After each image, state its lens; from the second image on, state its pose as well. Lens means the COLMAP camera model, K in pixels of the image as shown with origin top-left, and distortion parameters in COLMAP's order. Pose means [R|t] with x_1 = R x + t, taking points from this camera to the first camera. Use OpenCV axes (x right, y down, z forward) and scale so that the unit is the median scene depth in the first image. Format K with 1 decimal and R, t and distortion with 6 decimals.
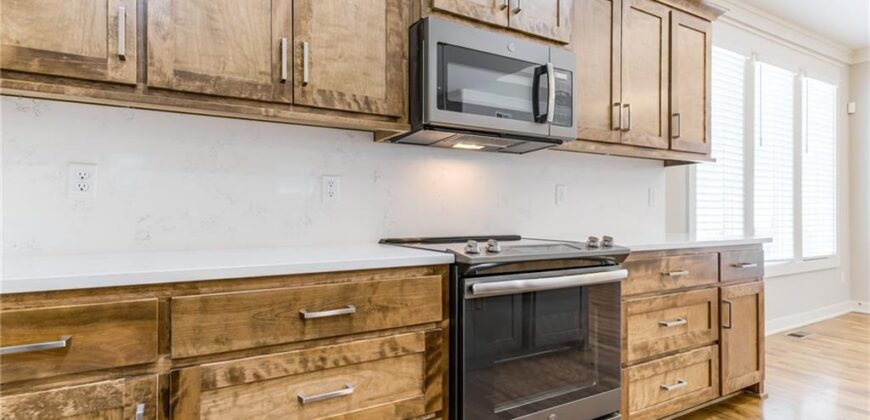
lens RADIAL K [[440.6, 0, 448.2], [0, 440.6, 212.0], [0, 0, 1]] dist [0.007820, 0.000105]
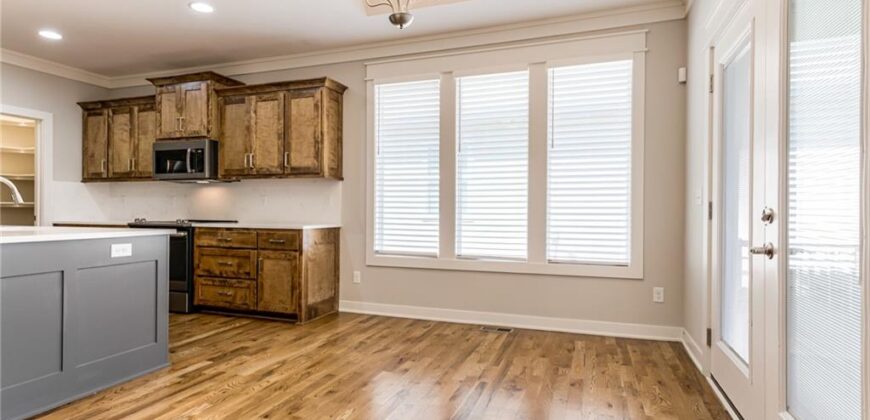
lens RADIAL K [[459.5, 0, 446.4], [0, 459.5, 213.9], [0, 0, 1]] dist [0.012178, 0.000318]
pose [[0.646586, 0.006267, -0.762815, 3.475751], [-0.004640, 0.999980, 0.004283, 0.008252], [0.762827, 0.000770, 0.646602, 0.485410]]
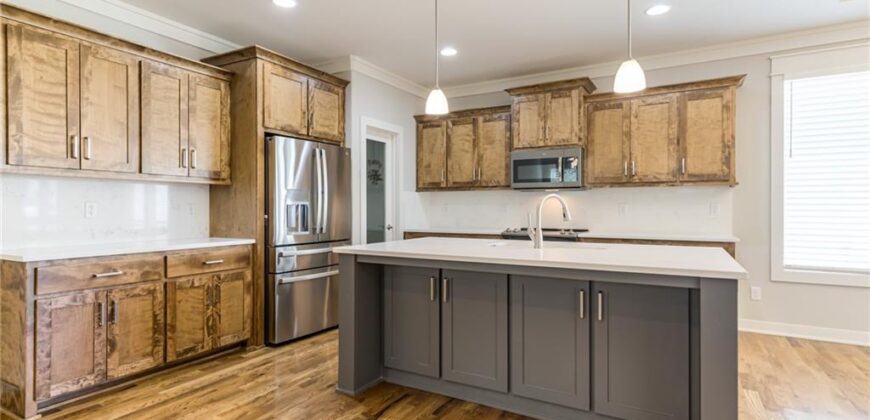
lens RADIAL K [[459.5, 0, 446.4], [0, 459.5, 213.9], [0, 0, 1]] dist [0.012178, 0.000318]
pose [[0.492416, 0.008515, -0.870319, 2.367693], [0.001394, 0.999943, 0.010572, -0.060857], [0.870359, -0.006419, 0.492376, -0.874622]]
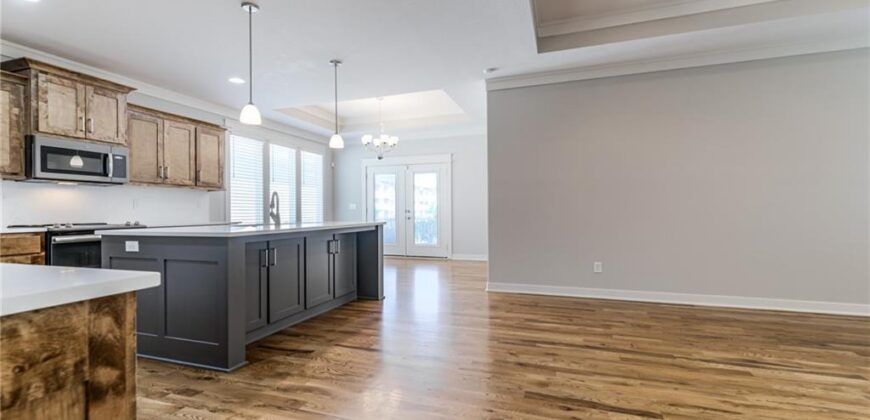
lens RADIAL K [[353.5, 0, 423.1], [0, 353.5, 212.6], [0, 0, 1]] dist [0.001931, -0.000107]
pose [[0.783833, -0.009836, 0.620894, 0.420518], [0.008914, 0.999950, 0.004587, 0.008860], [-0.620908, 0.001939, 0.783881, -1.908141]]
